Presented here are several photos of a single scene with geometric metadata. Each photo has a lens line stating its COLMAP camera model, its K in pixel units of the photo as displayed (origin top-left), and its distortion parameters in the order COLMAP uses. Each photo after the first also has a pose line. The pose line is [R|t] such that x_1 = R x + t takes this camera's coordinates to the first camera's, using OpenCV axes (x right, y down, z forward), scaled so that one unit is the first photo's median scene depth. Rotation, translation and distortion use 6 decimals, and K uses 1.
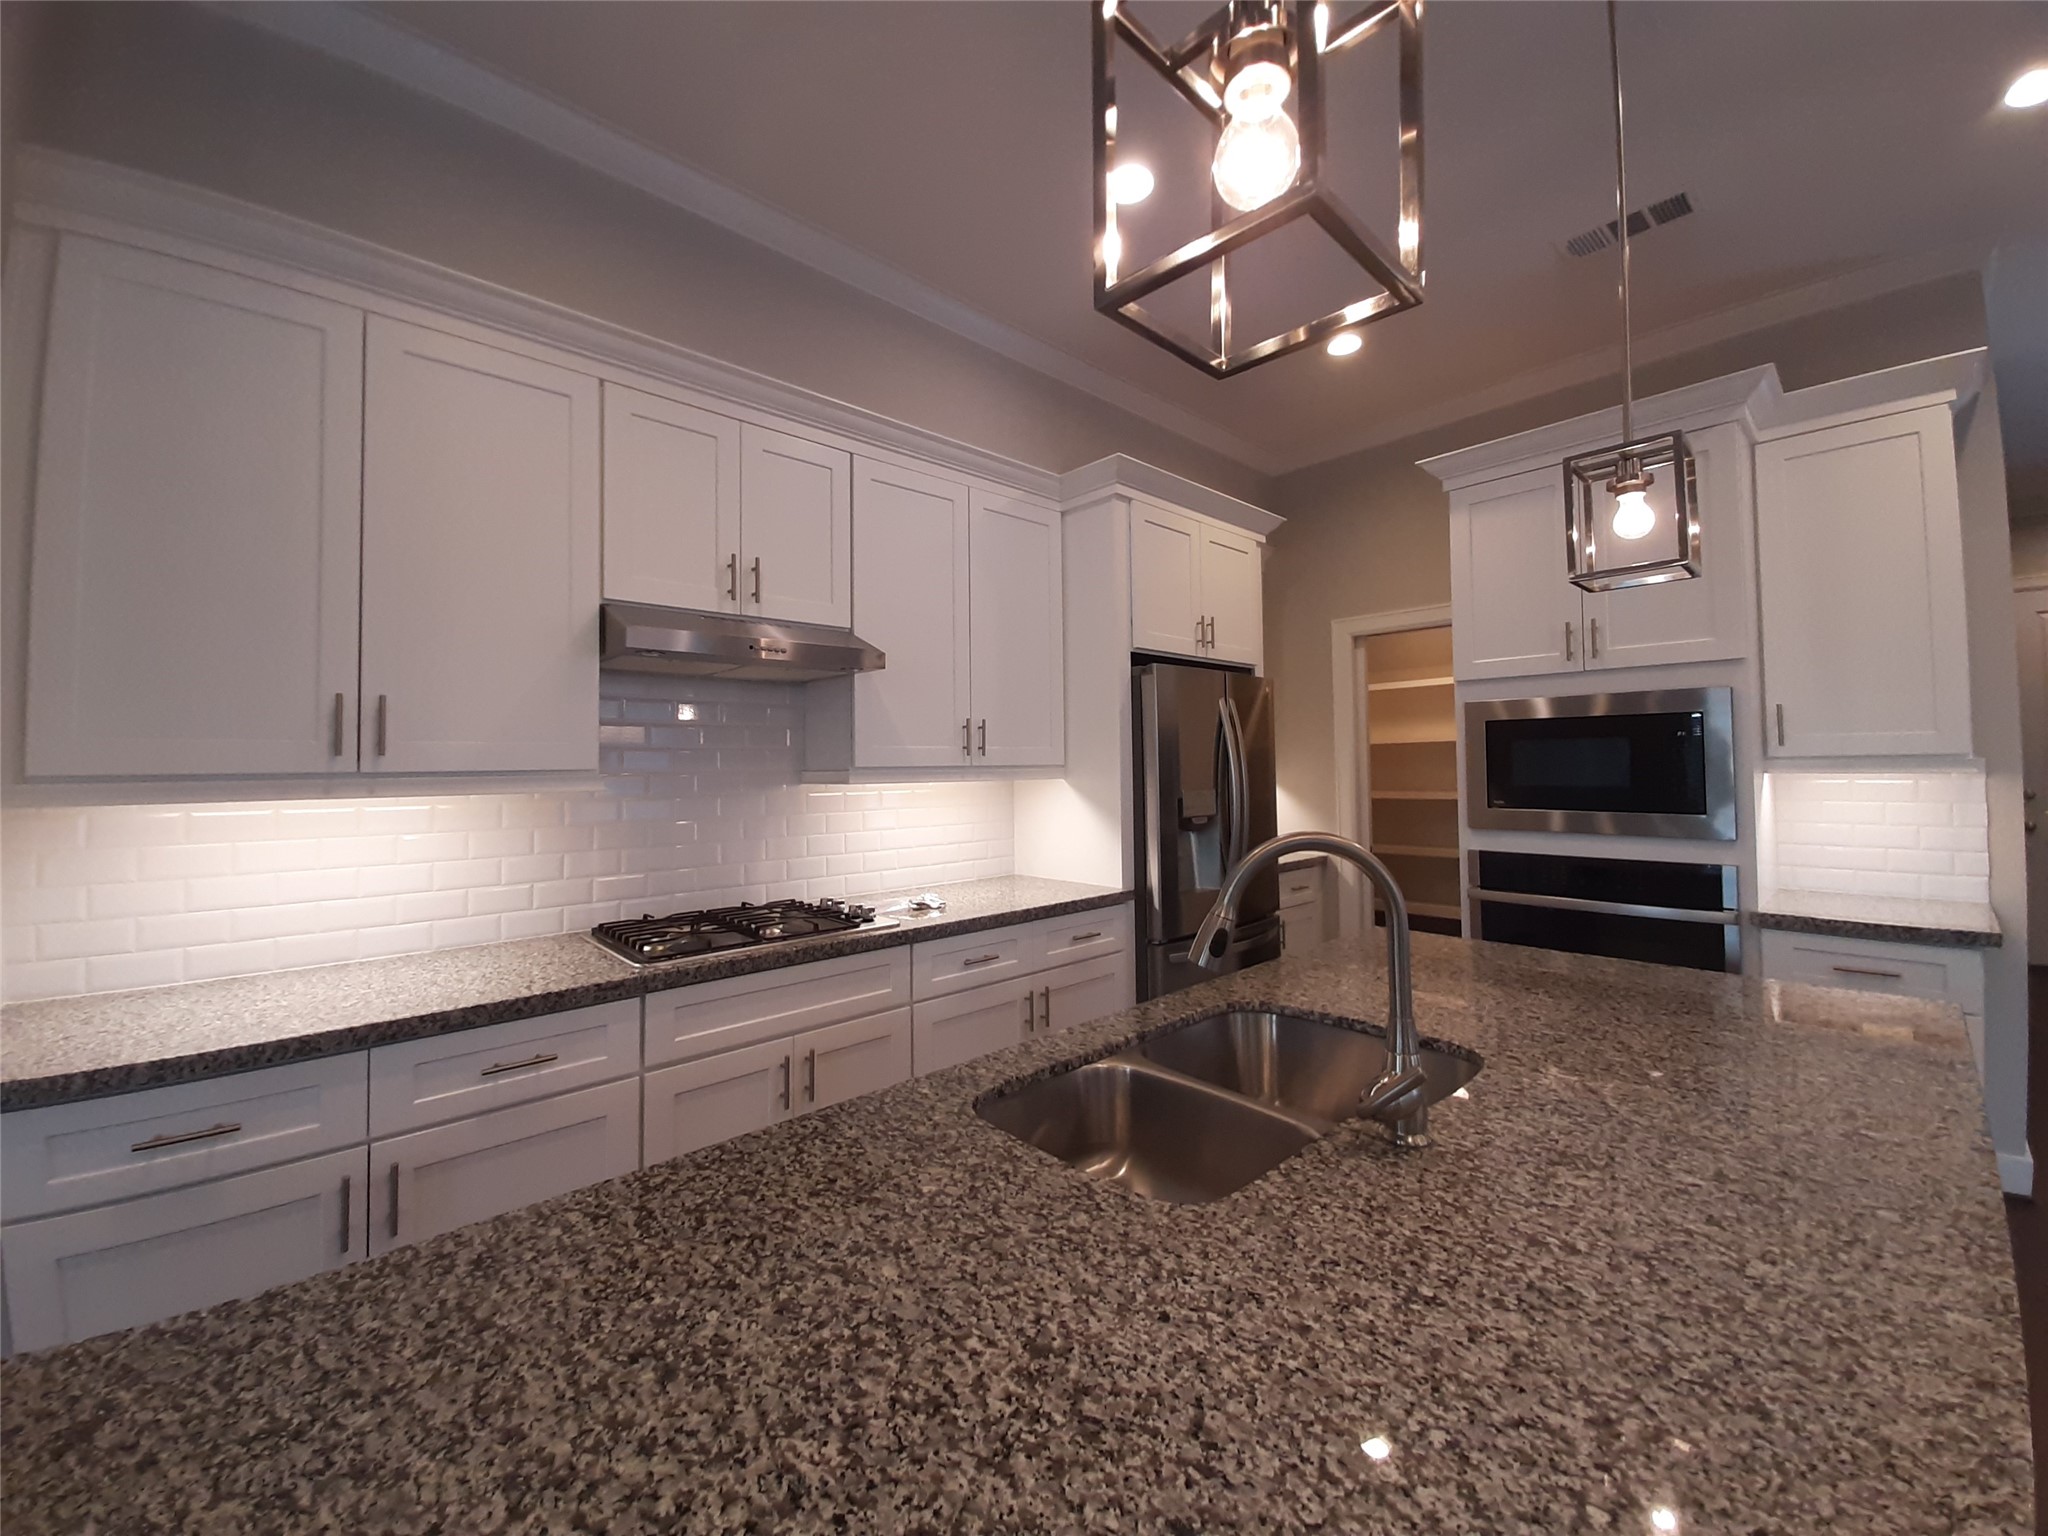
lens RADIAL K [[824.6, 0, 1013.0], [0, 824.6, 738.0], [0, 0, 1]] dist [-0.001015, -0.000301]
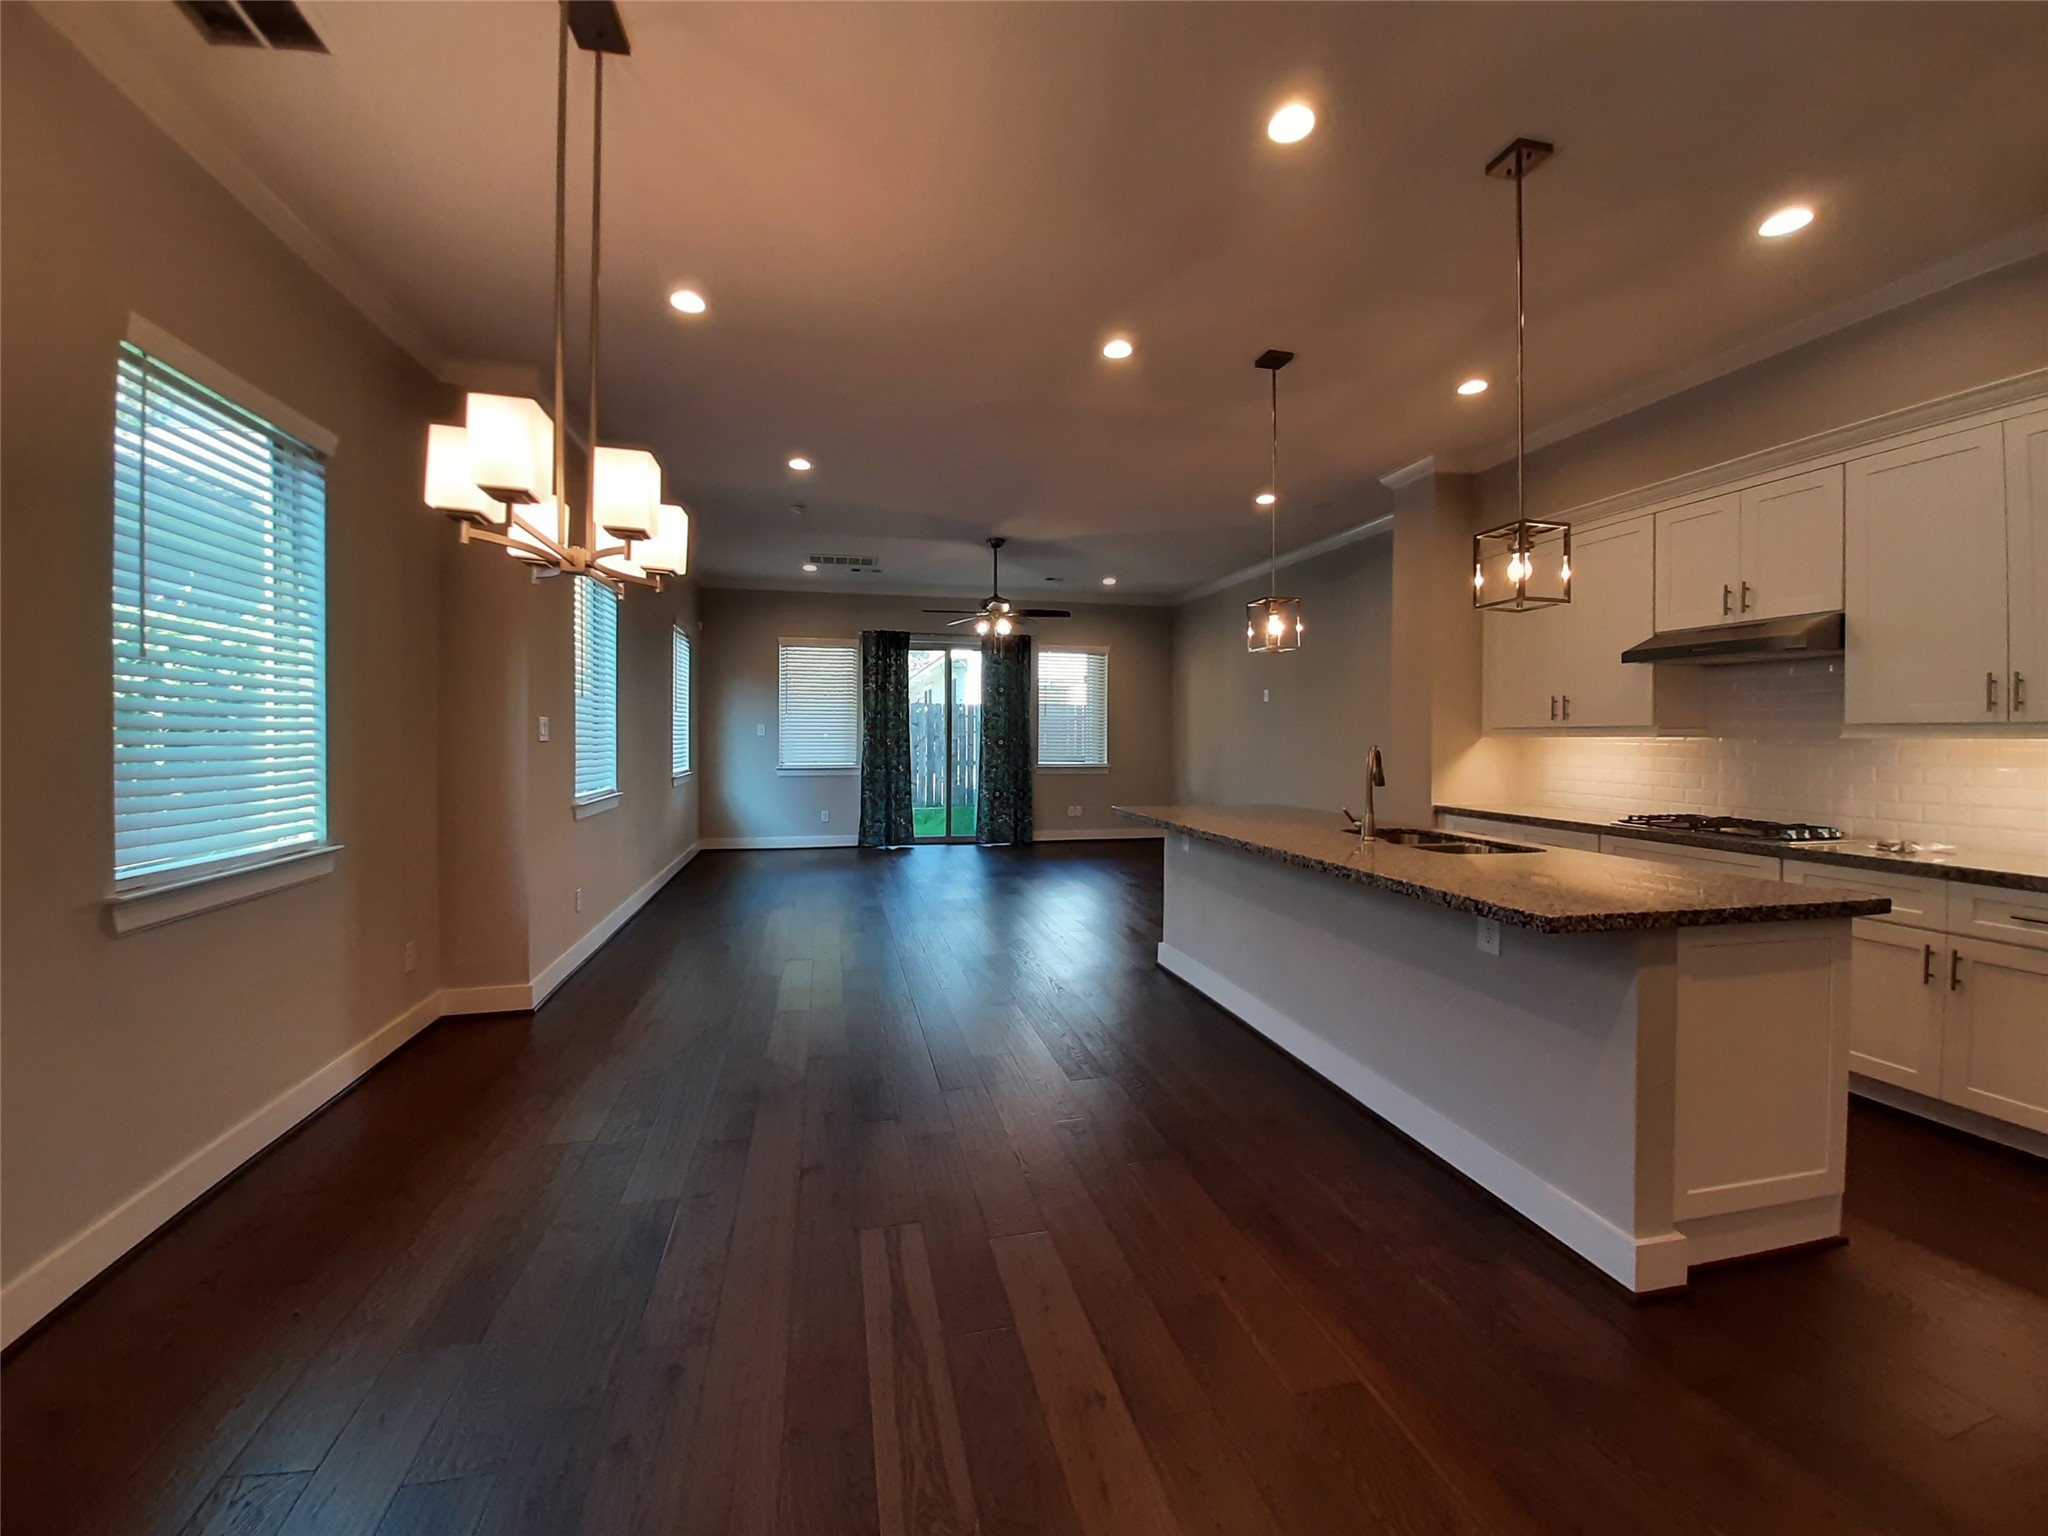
lens RADIAL K [[824.6, 0, 1013.0], [0, 824.6, 738.0], [0, 0, 1]] dist [-0.001015, -0.000301]
pose [[-0.501927, 0.017029, -0.864742, 1.507554], [0.035390, 0.999373, -0.000862, 0.014167], [0.864186, -0.031036, -0.502215, 0.562622]]
